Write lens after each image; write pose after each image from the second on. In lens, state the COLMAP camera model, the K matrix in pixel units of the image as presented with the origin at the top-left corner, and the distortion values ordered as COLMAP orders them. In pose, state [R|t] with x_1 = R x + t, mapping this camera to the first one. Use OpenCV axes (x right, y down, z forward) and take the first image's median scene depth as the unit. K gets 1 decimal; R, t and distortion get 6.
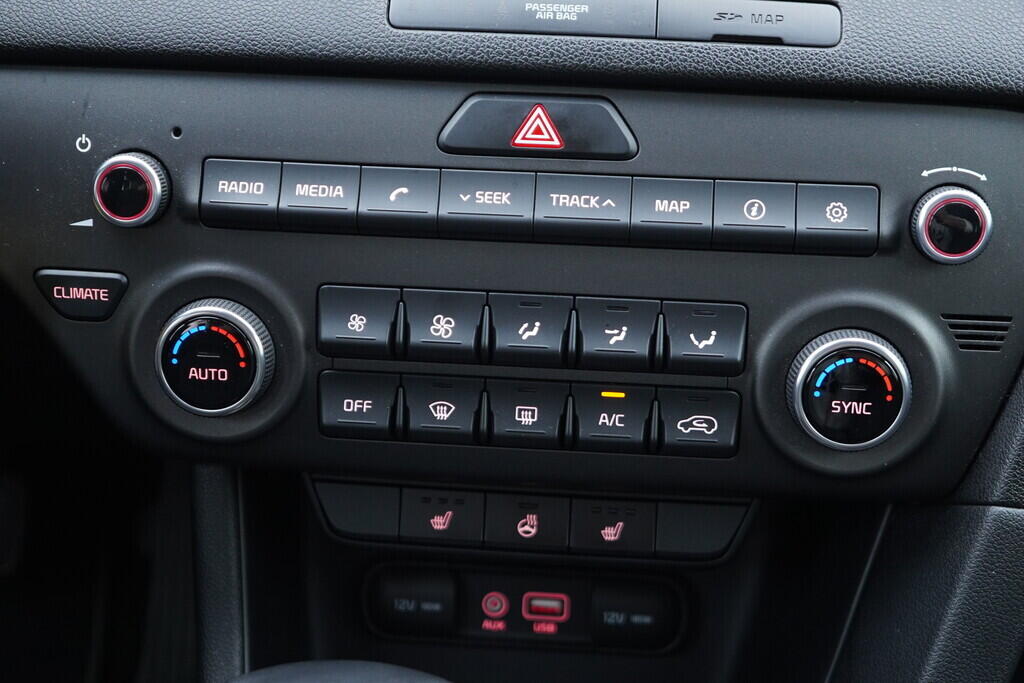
lens RADIAL K [[1512.8, 0, 512.0], [0, 1512.8, 341.5], [0, 0, 1]] dist [-0.004978, 0.000000]
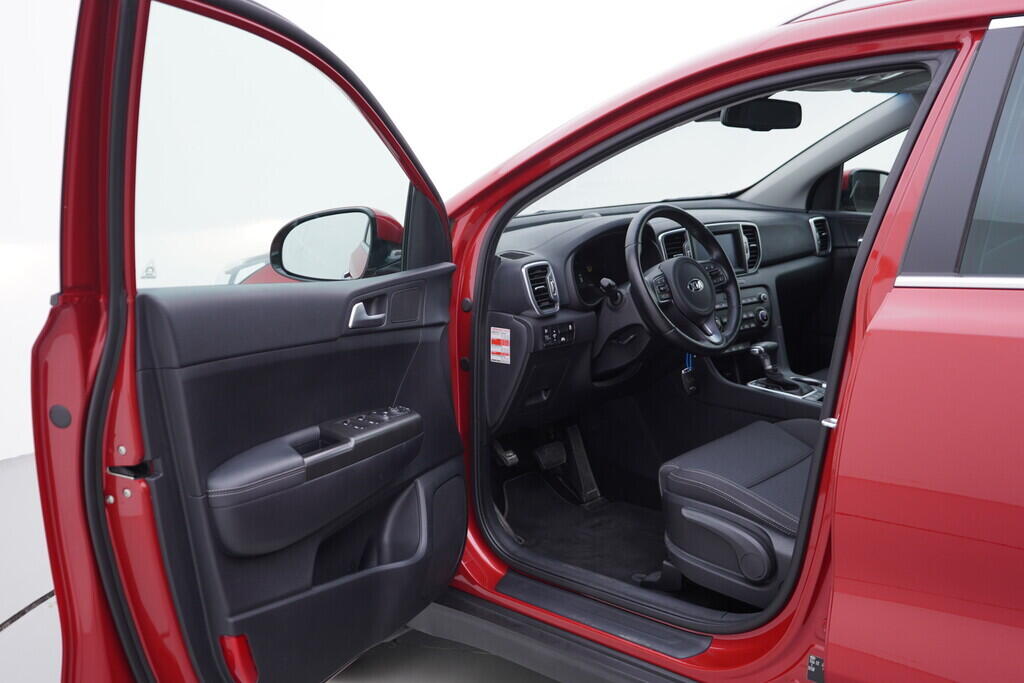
lens RADIAL K [[1053.5, 0, 516.0], [0, 1053.5, 340.2], [0, 0, 1]] dist [0.005707, 0.000000]
pose [[0.715344, -0.157188, 0.680863, -5.036876], [0.399892, 0.891131, -0.214412, 0.895793], [-0.573035, 0.425650, 0.700324, -2.447316]]
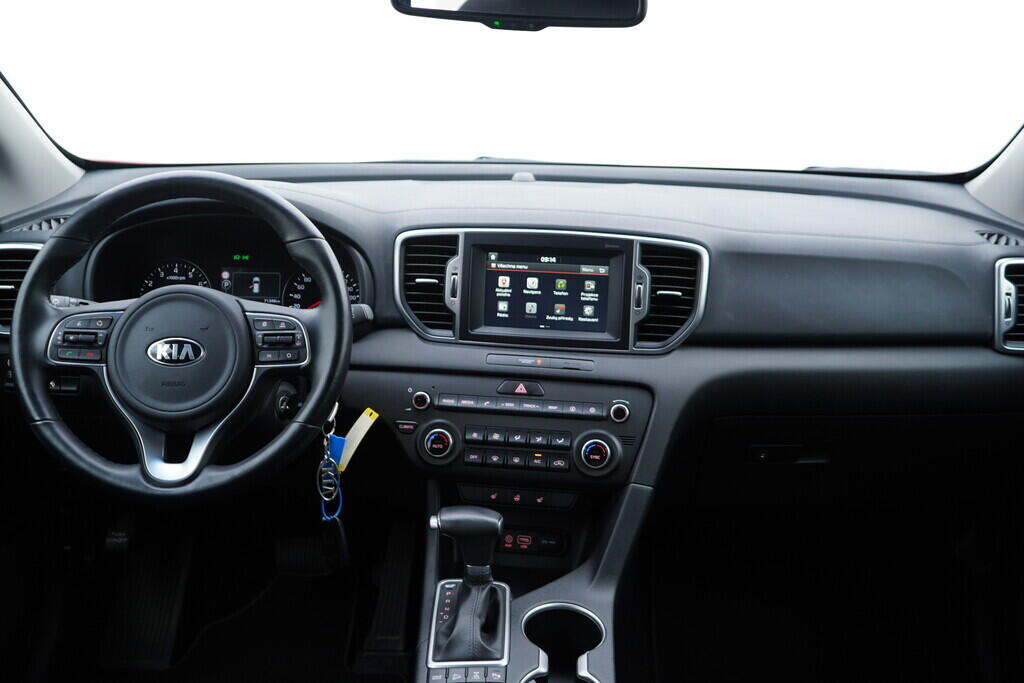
lens RADIAL K [[1053.5, 0, 511.4], [0, 1053.5, 341.1], [0, 0, 1]] dist [0.005707, 0.000000]
pose [[0.998486, 0.027015, -0.047922, 0.123501], [-0.039062, 0.961557, -0.271815, 0.511015], [0.038736, 0.273275, 0.961156, -1.778864]]
